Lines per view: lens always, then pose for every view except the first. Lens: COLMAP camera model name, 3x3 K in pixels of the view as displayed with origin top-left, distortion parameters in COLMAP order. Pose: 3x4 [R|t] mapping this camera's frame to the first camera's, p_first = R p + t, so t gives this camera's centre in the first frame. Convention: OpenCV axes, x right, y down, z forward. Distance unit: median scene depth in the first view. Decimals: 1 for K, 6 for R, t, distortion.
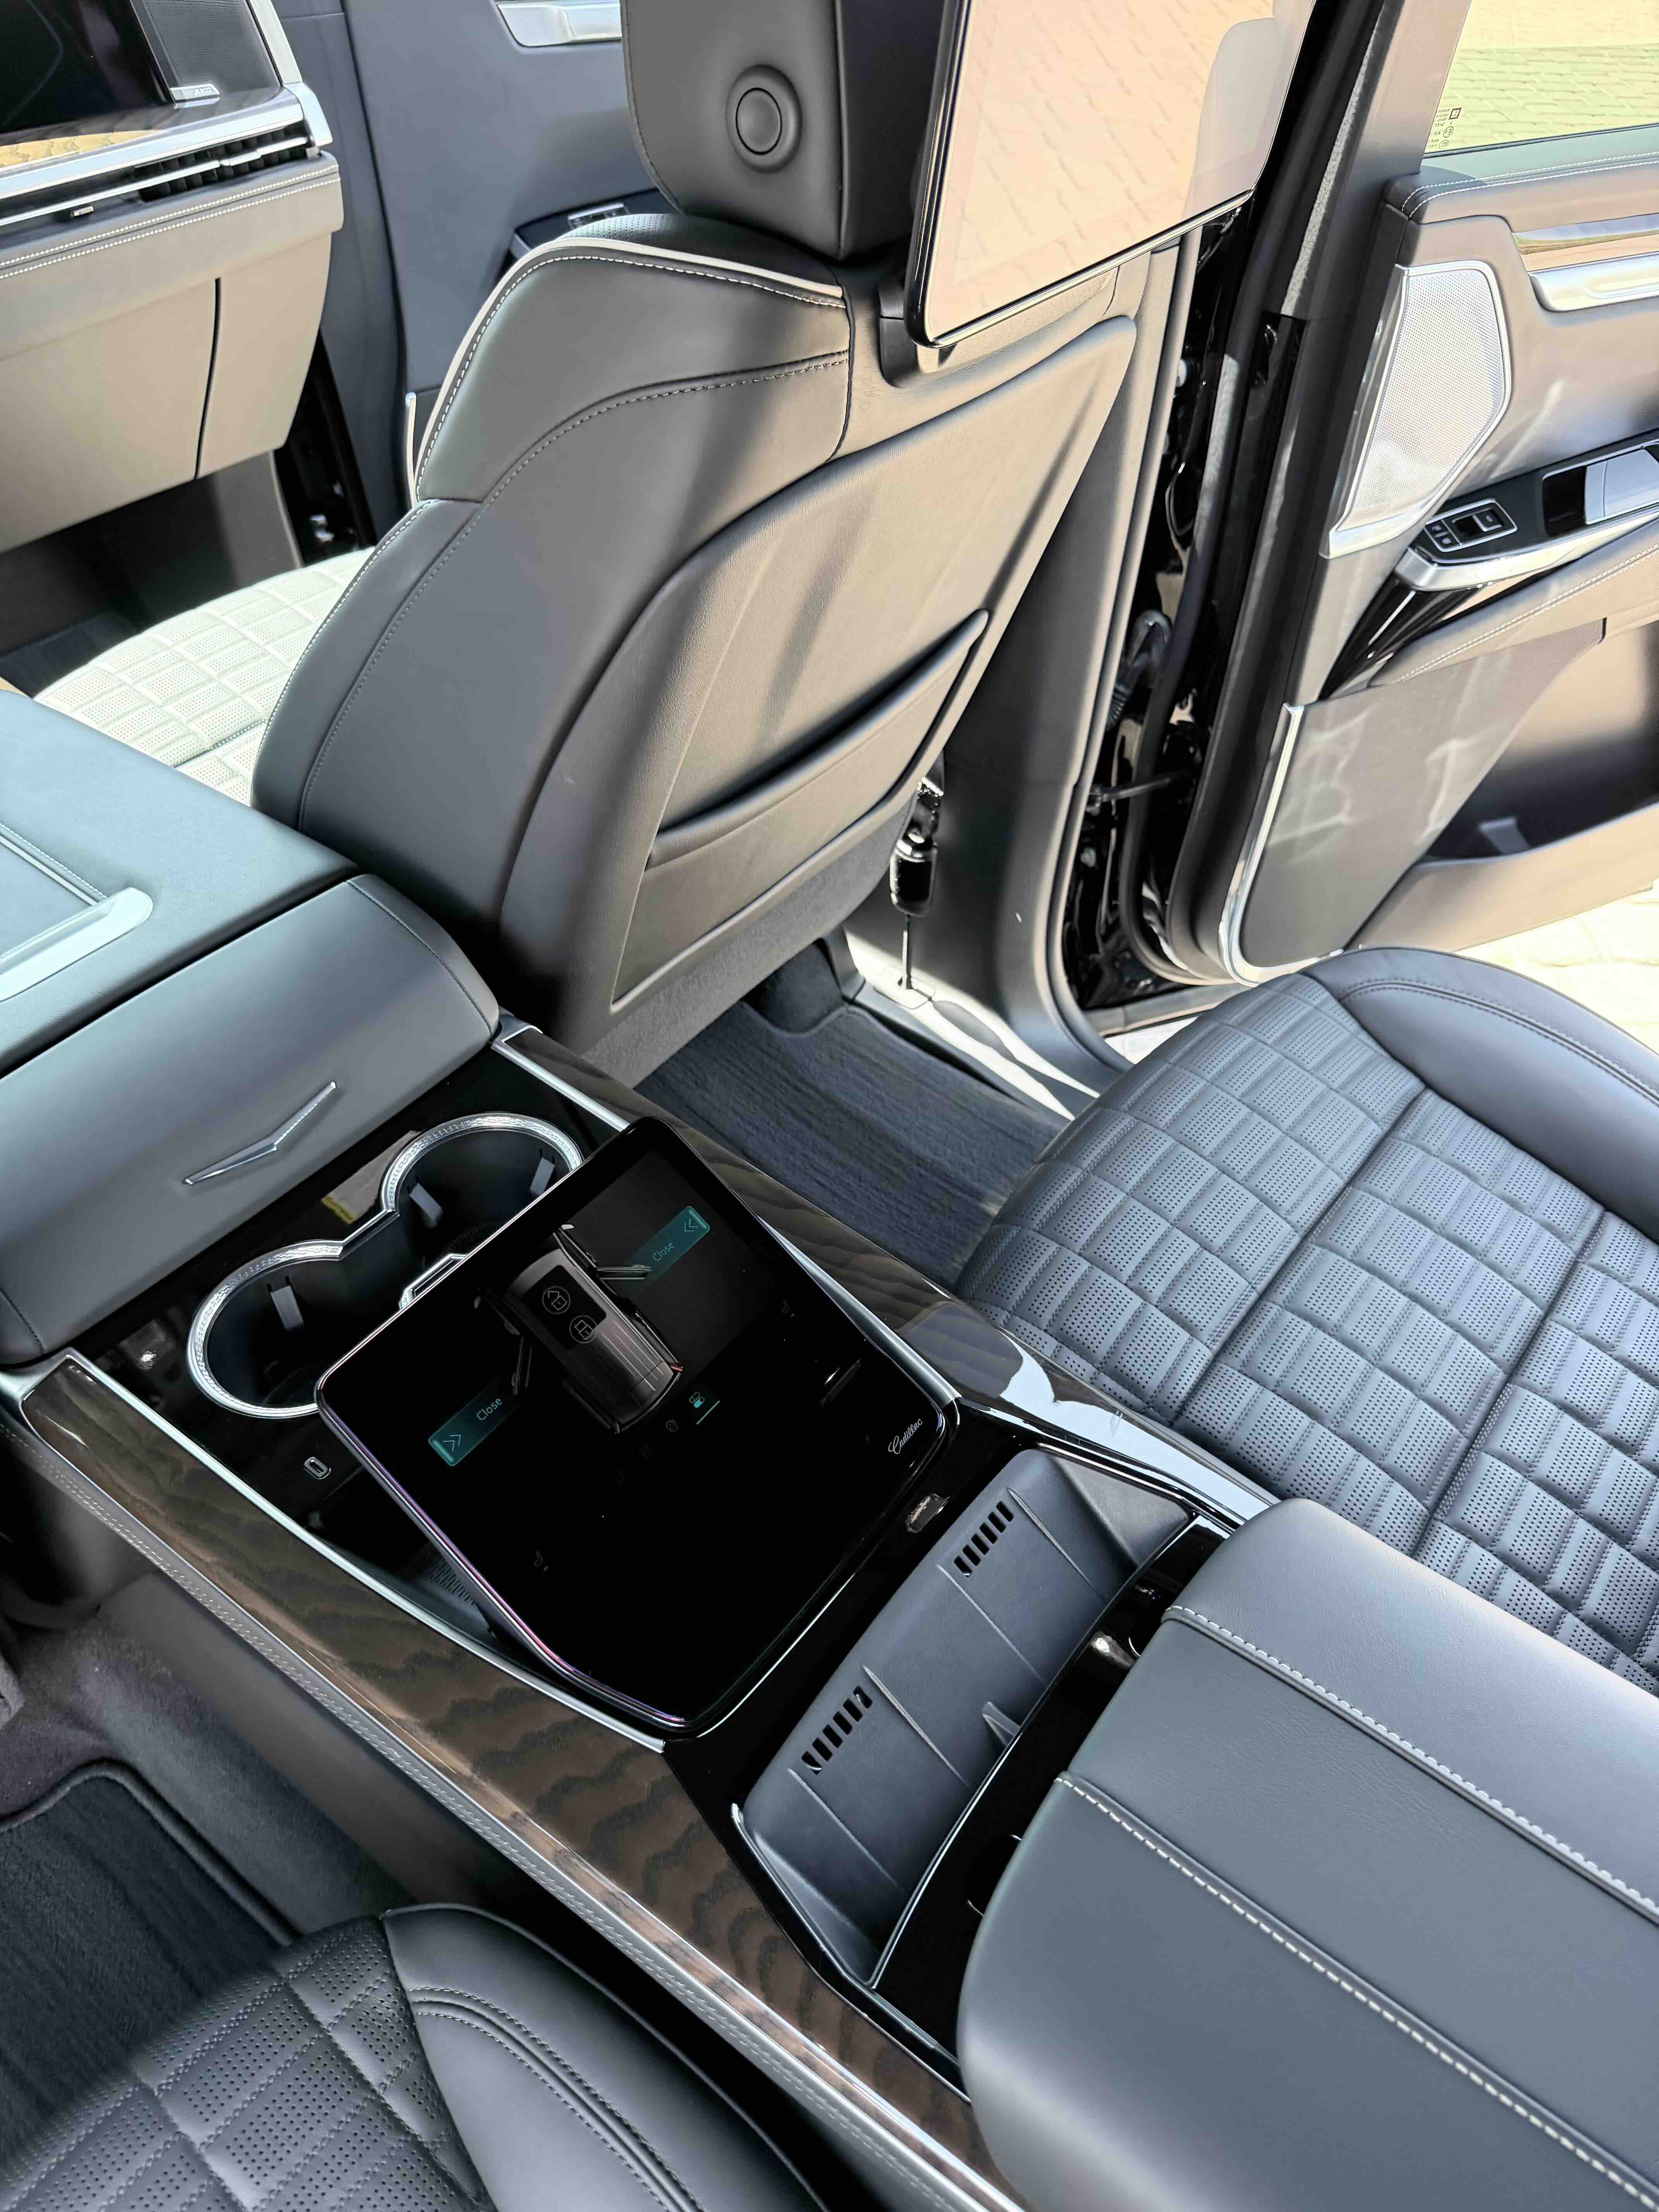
lens RADIAL K [[1595.3, 0, 833.3], [0, 1595.3, 1099.5], [0, 0, 1]] dist [0.029624, -0.037758]
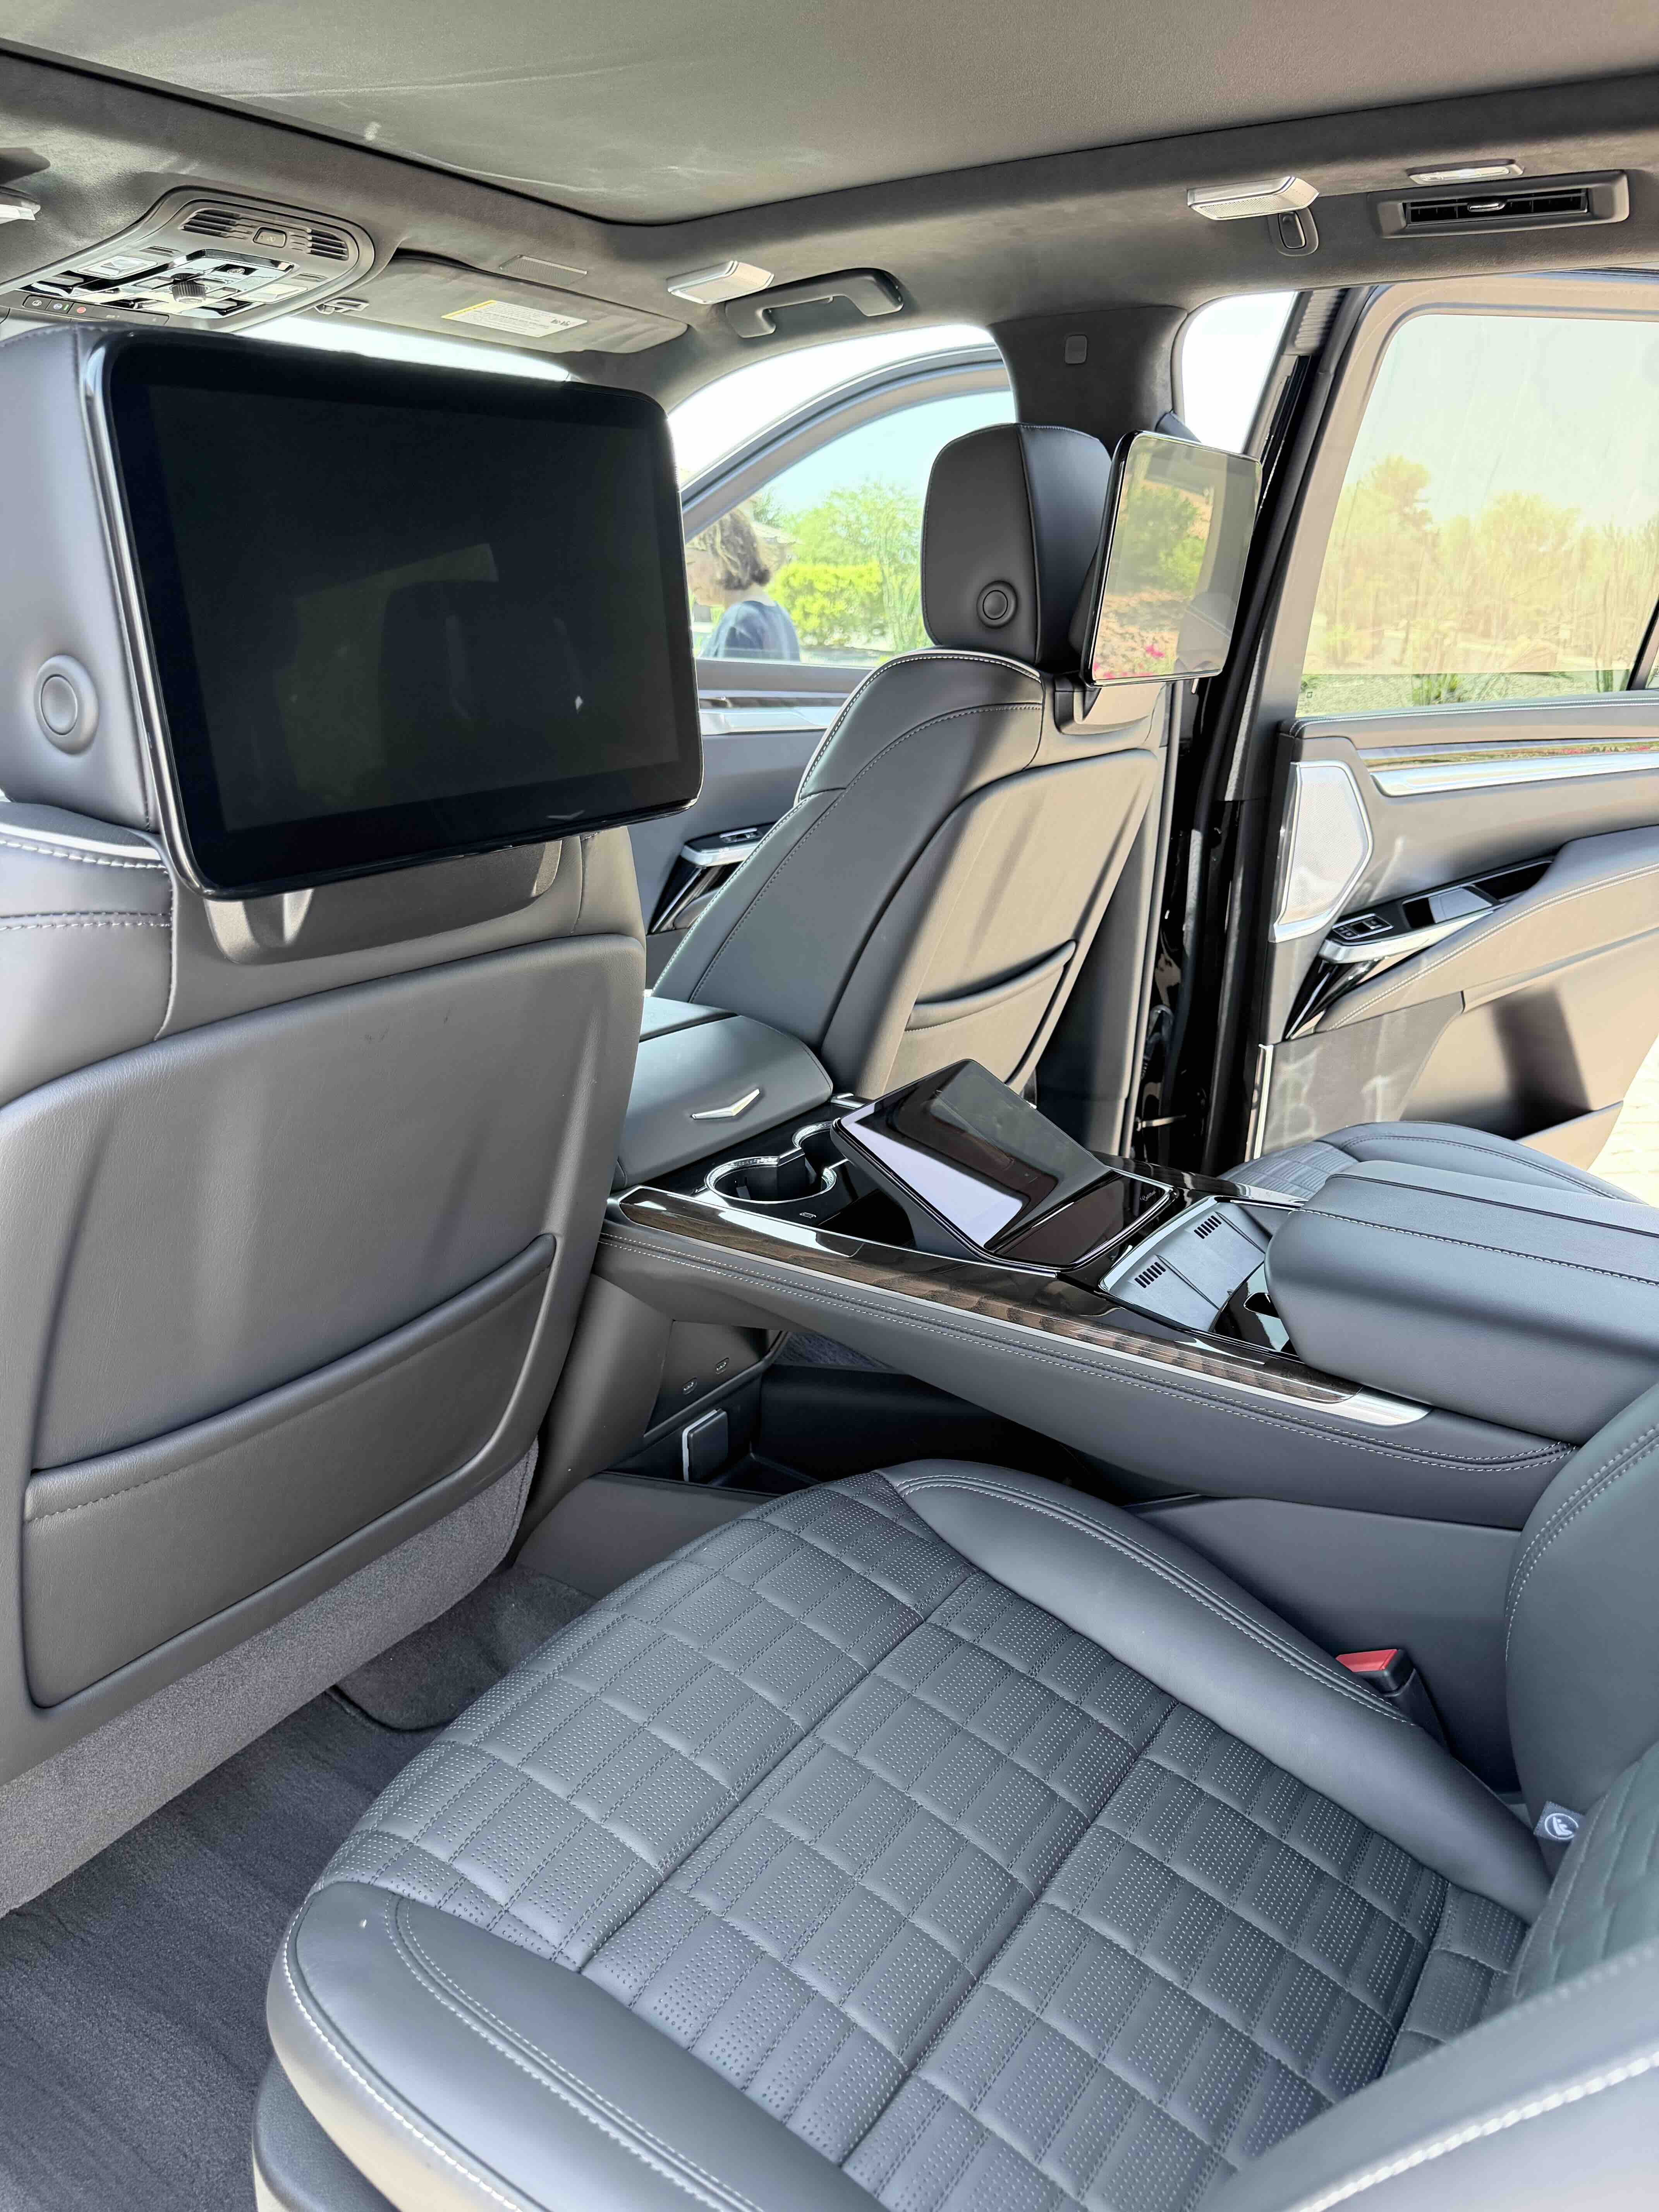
lens RADIAL K [[1564.7, 0, 822.6], [0, 1564.7, 1106.8], [0, 0, 1]] dist [0.093950, -0.124255]
pose [[0.998631, -0.027229, 0.044667, -0.205270], [0.044171, 0.896355, -0.441131, 0.467129], [-0.028026, 0.442500, 0.896330, -0.291211]]
